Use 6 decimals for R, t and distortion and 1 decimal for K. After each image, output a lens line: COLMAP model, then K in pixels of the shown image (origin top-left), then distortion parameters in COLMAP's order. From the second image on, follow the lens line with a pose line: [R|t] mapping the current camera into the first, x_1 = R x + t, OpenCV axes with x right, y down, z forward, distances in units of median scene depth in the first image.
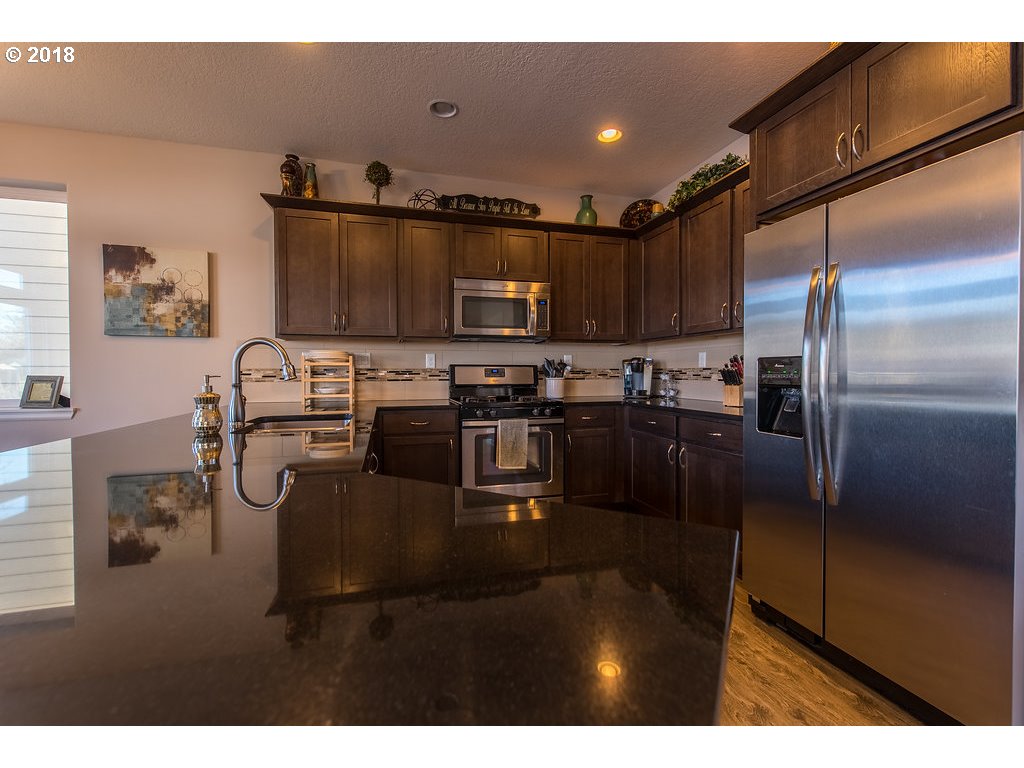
lens RADIAL K [[439.7, 0, 510.7], [0, 439.7, 380.3], [0, 0, 1]] dist [0.000574, -0.000345]
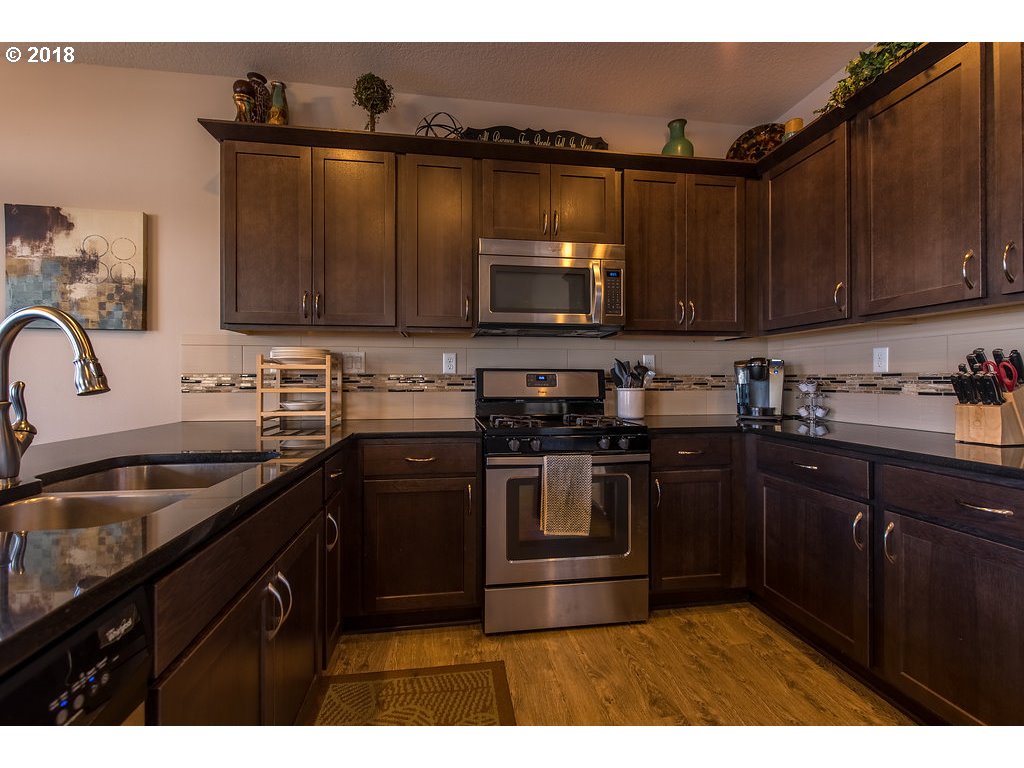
lens RADIAL K [[439.7, 0, 510.7], [0, 439.7, 380.3], [0, 0, 1]] dist [0.000574, -0.000345]
pose [[0.991916, 0.002401, -0.126877, 0.004035], [-0.004666, 0.999835, -0.017558, -0.005467], [0.126814, 0.018008, 0.991763, 0.341375]]
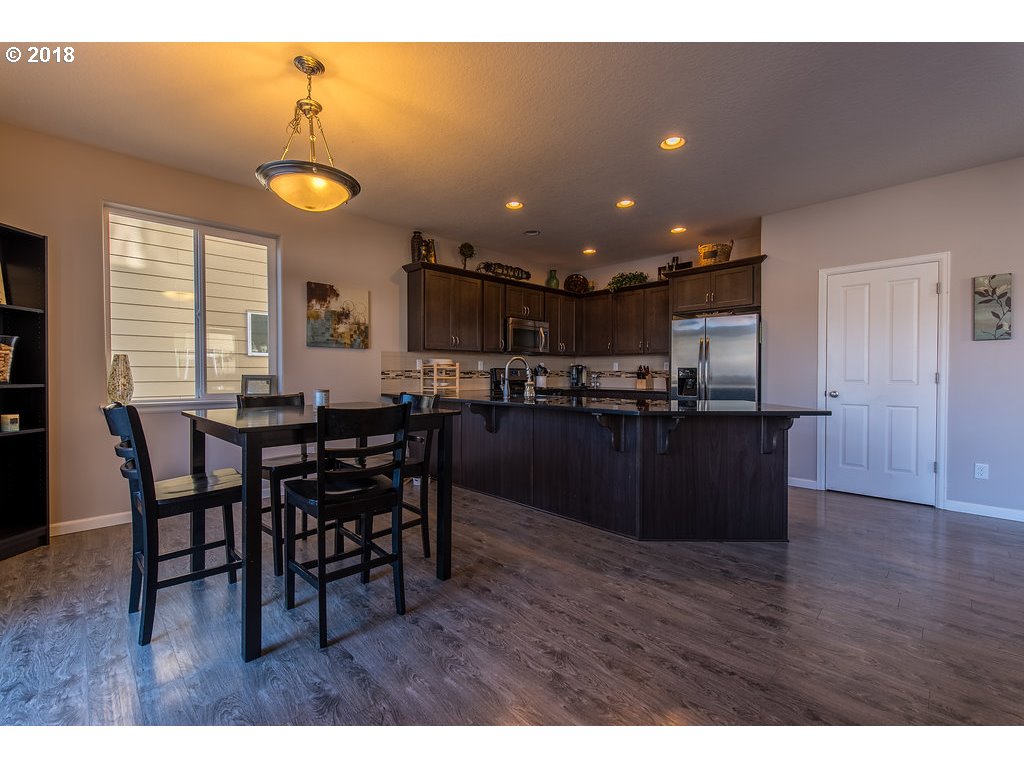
lens RADIAL K [[439.7, 0, 510.7], [0, 439.7, 380.3], [0, 0, 1]] dist [0.000574, -0.000345]
pose [[0.877735, -0.005997, 0.479110, -0.920251], [0.006768, 0.999977, 0.000118, 0.010043], [-0.479099, 0.003139, 0.877755, -0.487920]]
